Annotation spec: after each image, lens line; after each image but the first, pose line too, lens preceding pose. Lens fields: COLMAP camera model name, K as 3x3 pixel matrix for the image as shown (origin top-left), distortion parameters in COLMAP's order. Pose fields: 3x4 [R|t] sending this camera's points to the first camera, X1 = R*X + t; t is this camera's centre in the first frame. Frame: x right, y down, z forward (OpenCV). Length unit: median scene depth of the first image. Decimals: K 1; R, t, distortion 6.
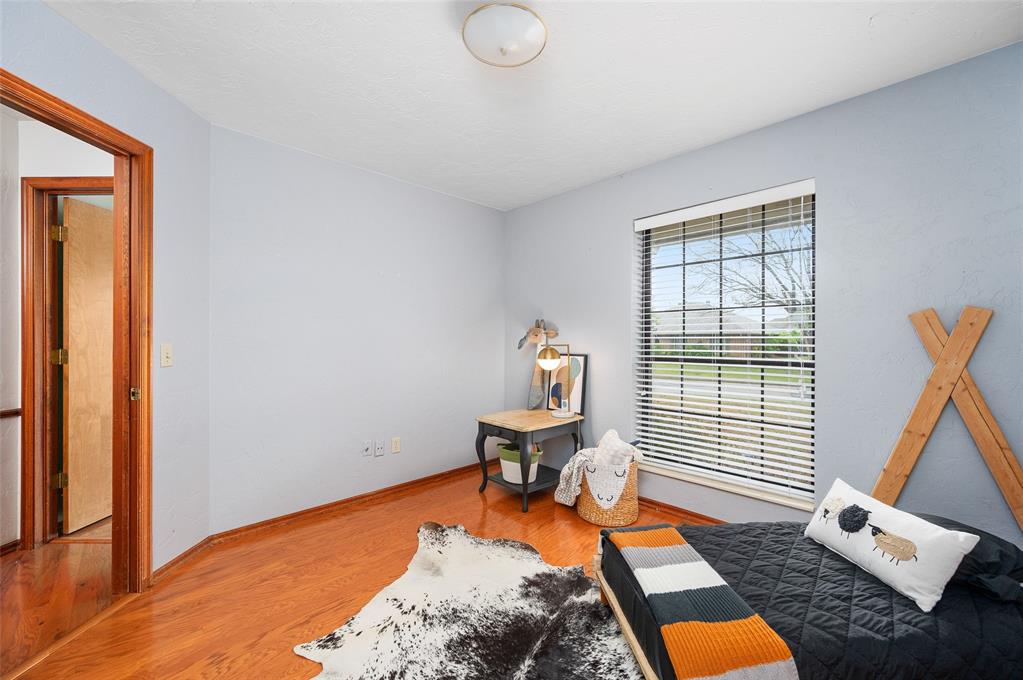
lens RADIAL K [[402.8, 0, 513.2], [0, 402.8, 338.6], [0, 0, 1]] dist [0.008056, 0.000096]
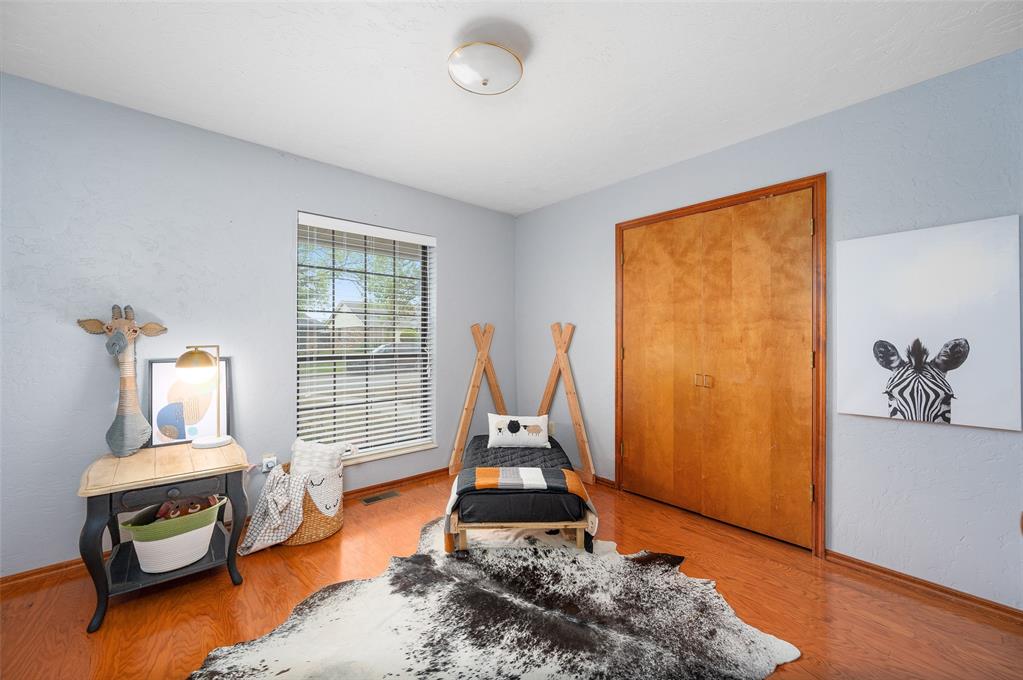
lens RADIAL K [[402.8, 0, 505.1], [0, 402.8, 342.7], [0, 0, 1]] dist [0.008056, 0.000096]
pose [[0.062291, -0.014935, 0.997946, -0.919078], [-0.007901, 0.999849, 0.015456, -0.011287], [-0.998027, -0.008847, 0.062164, 0.703130]]
